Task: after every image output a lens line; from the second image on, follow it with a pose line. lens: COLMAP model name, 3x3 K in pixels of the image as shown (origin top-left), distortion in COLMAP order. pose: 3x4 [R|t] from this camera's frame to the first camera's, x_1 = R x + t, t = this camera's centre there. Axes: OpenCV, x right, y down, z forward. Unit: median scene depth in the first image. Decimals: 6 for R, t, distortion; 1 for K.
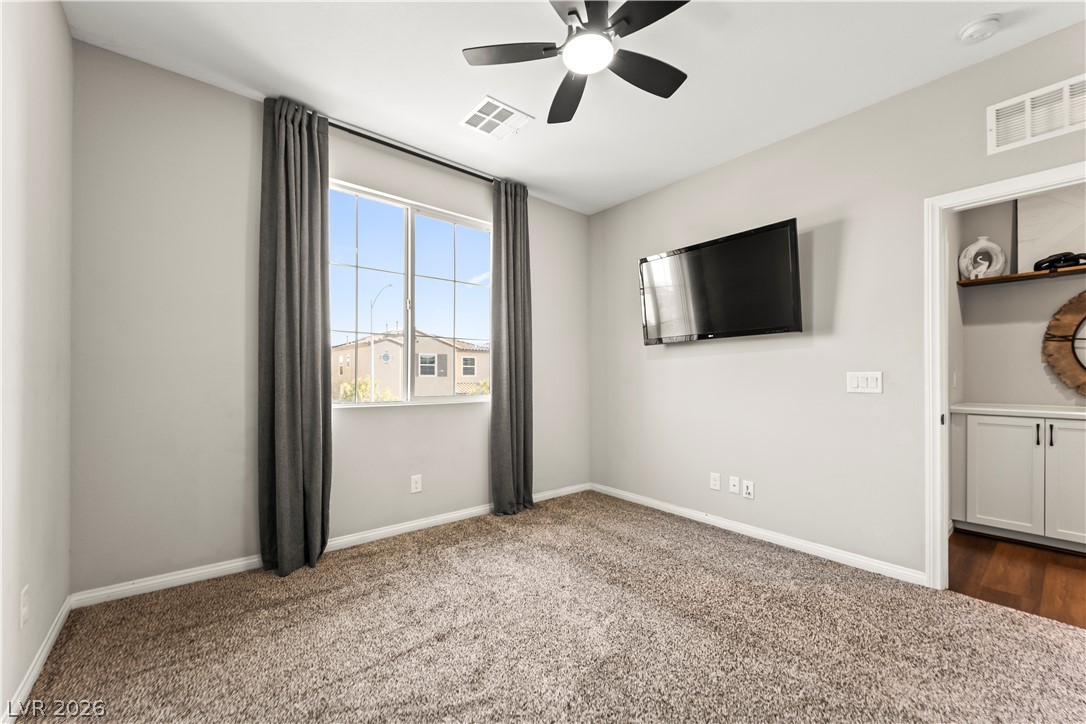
lens RADIAL K [[433.2, 0, 544.6], [0, 433.2, 372.5], [0, 0, 1]] dist [-0.002294, -0.000289]
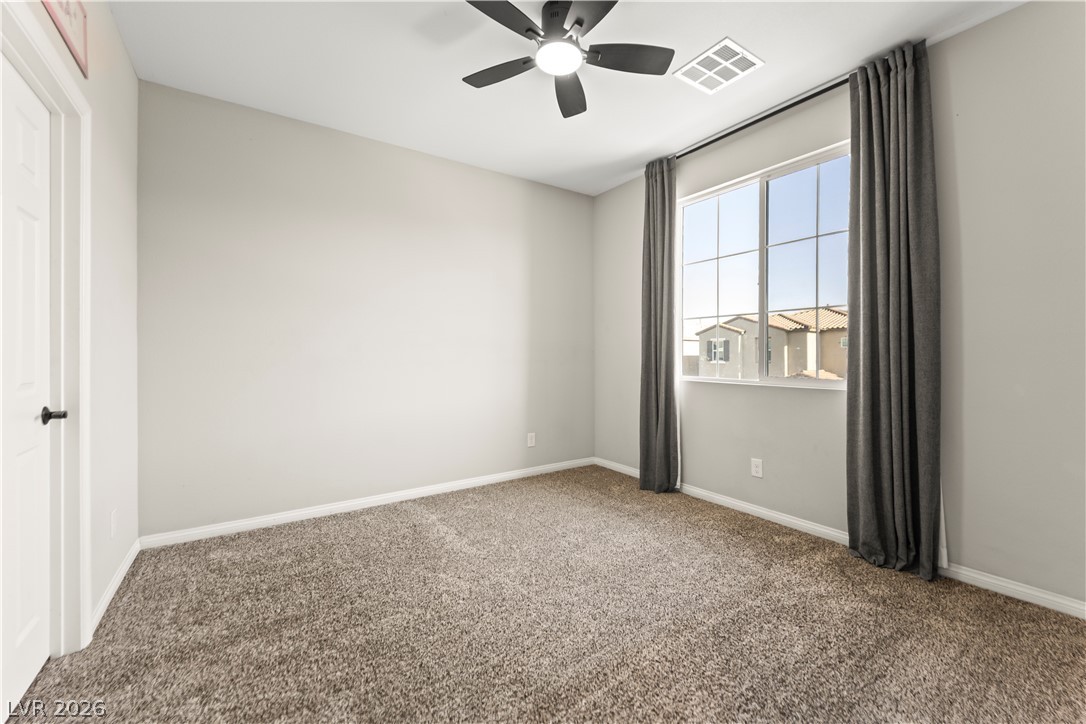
lens RADIAL K [[433.2, 0, 542.8], [0, 433.2, 355.1], [0, 0, 1]] dist [-0.002294, -0.000289]
pose [[-0.100759, -0.003044, -0.994906, 0.718494], [0.003965, 0.999986, -0.003461, 0.011150], [0.994903, -0.004293, -0.100745, 0.644296]]
